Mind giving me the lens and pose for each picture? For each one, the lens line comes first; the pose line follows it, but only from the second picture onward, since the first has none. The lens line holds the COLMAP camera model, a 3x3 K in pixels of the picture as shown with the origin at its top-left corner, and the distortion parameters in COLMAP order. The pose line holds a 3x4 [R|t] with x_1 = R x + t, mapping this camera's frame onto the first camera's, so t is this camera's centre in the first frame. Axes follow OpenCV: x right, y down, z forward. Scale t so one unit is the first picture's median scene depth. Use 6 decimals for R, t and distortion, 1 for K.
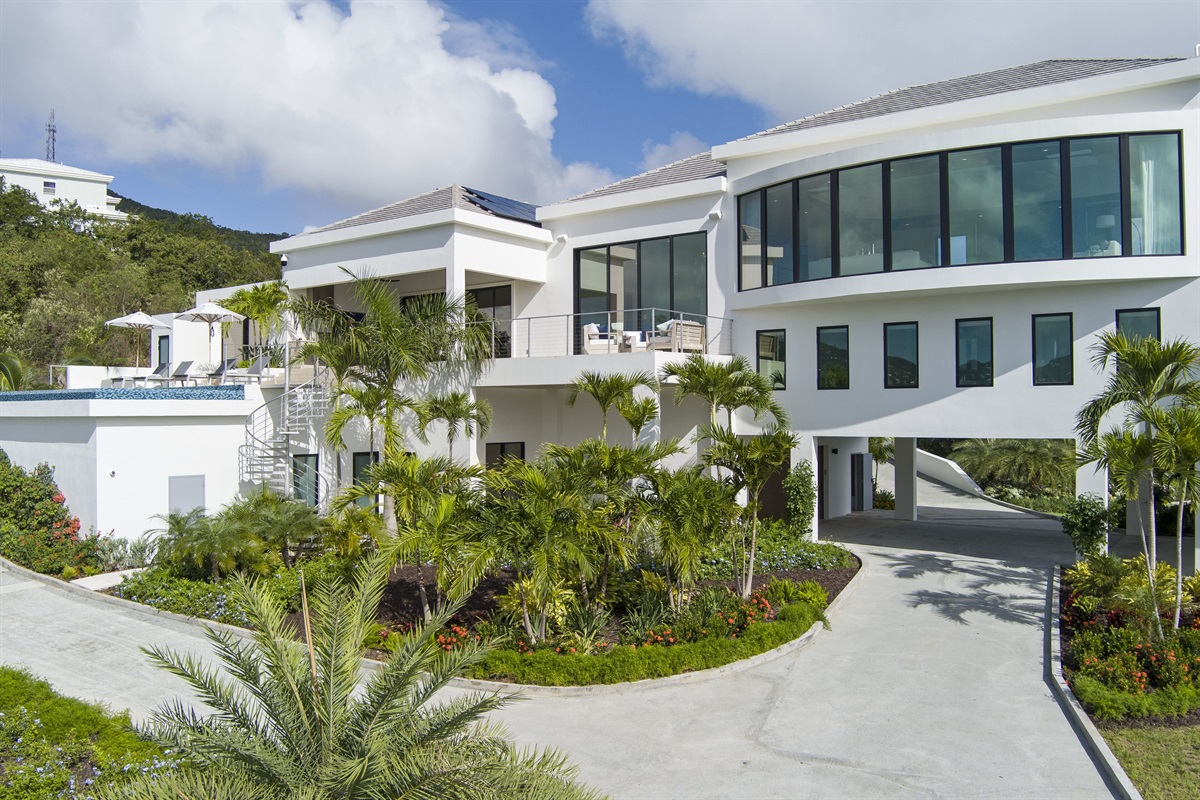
lens RADIAL K [[948.5, 0, 599.6], [0, 948.5, 404.7], [0, 0, 1]] dist [-0.063762, -0.004763]
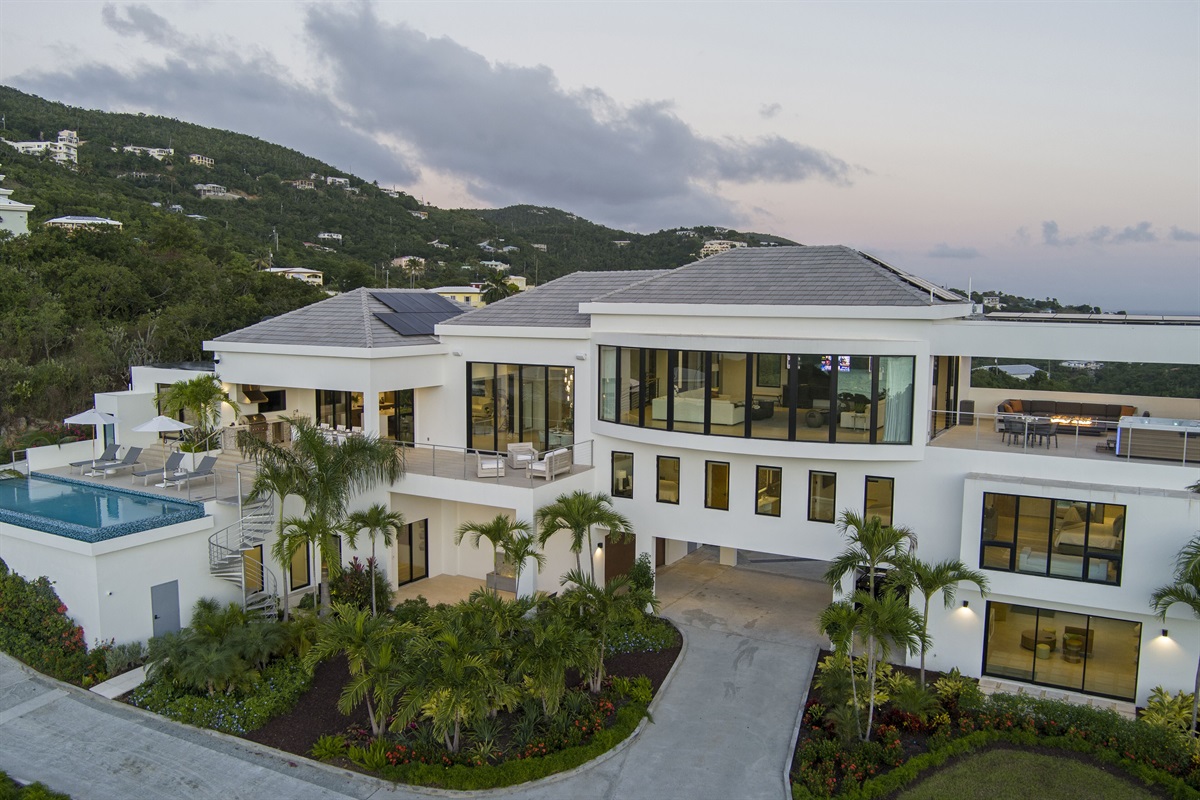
lens RADIAL K [[948.5, 0, 596.9], [0, 948.5, 398.0], [0, 0, 1]] dist [-0.063762, -0.004763]
pose [[0.991647, -0.001070, 0.128979, -0.027087], [-0.014081, 0.993090, 0.116506, -0.391896], [-0.128212, -0.117349, 0.984780, -0.342763]]
